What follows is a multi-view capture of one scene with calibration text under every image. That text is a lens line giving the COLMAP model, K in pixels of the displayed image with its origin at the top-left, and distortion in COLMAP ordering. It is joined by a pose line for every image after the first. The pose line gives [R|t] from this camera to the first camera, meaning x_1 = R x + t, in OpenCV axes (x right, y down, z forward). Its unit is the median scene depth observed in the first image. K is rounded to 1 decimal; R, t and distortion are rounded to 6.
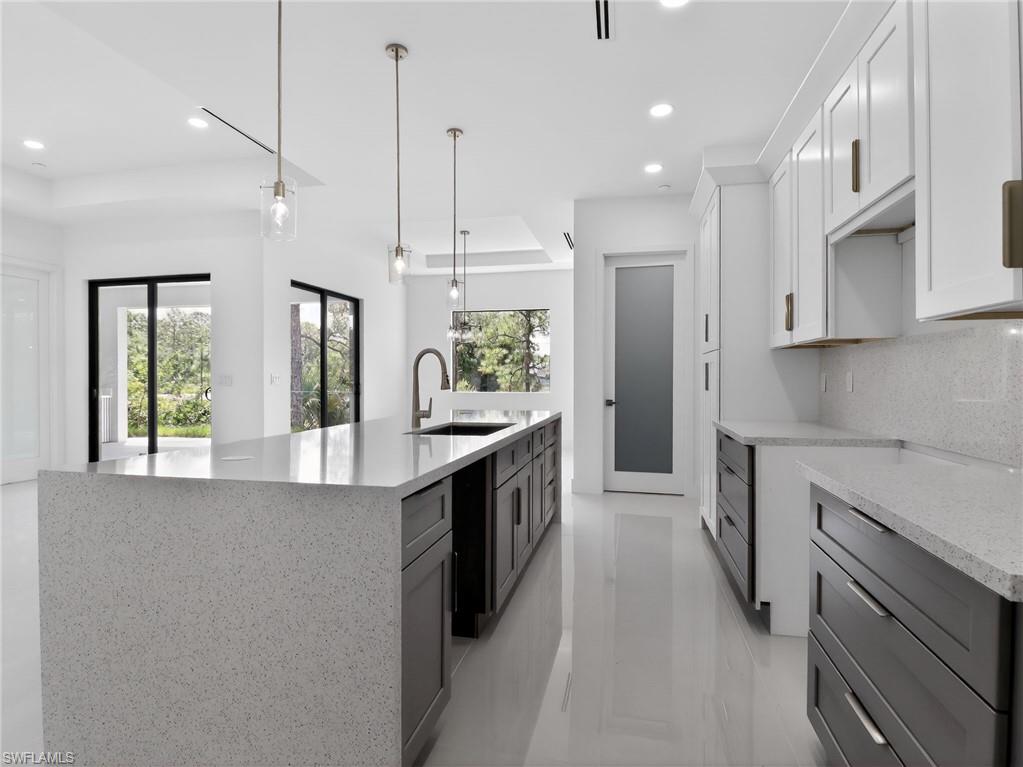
lens RADIAL K [[541.5, 0, 516.5], [0, 541.5, 386.3], [0, 0, 1]] dist [-0.004146, -0.008705]
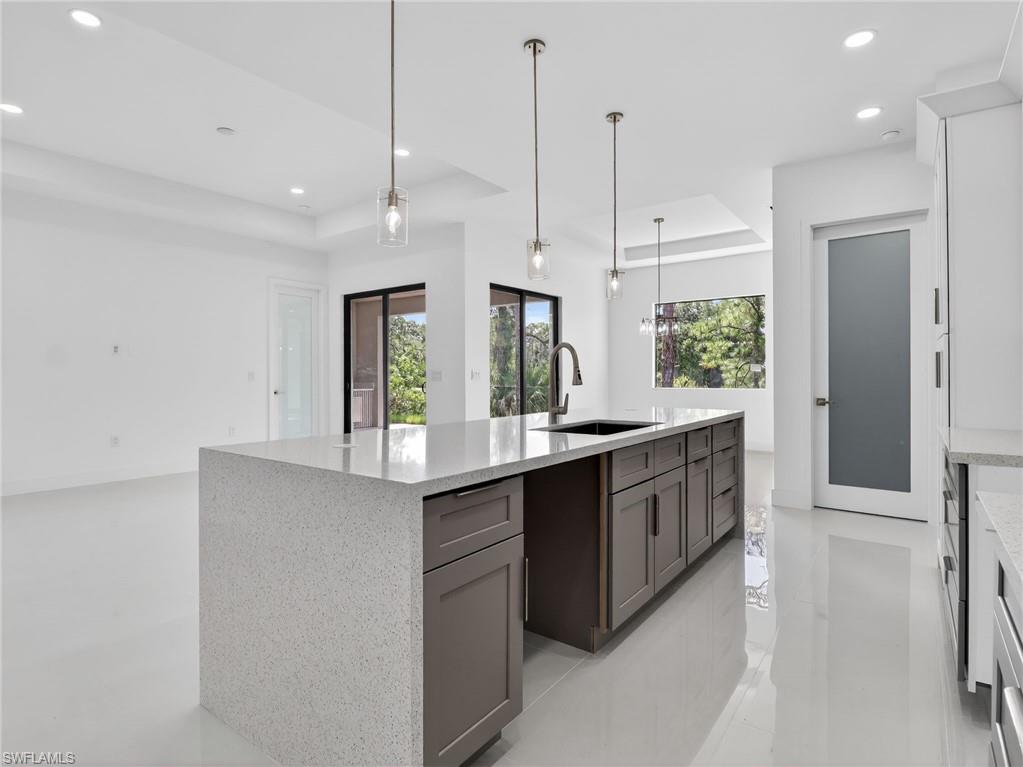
lens RADIAL K [[541.5, 0, 511.7], [0, 541.5, 376.4], [0, 0, 1]] dist [-0.004146, -0.008705]
pose [[0.910425, -0.002479, -0.413668, 0.082407], [-0.001687, 0.999951, -0.009707, 0.000091], [0.413672, 0.009535, 0.910376, 0.041676]]
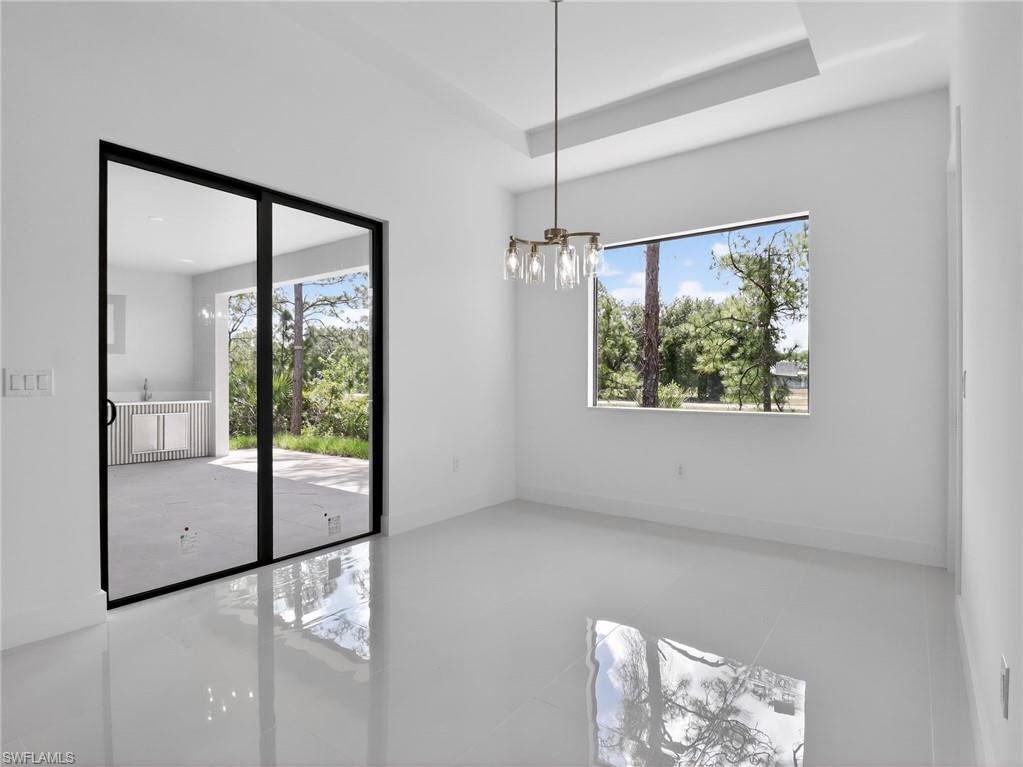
lens RADIAL K [[541.5, 0, 522.1], [0, 541.5, 383.6], [0, 0, 1]] dist [-0.004146, -0.008705]
pose [[0.915715, 0.002932, -0.401817, 0.044567], [-0.005997, 0.999962, -0.006370, -0.013391], [0.401783, 0.008243, 0.915698, 0.900726]]
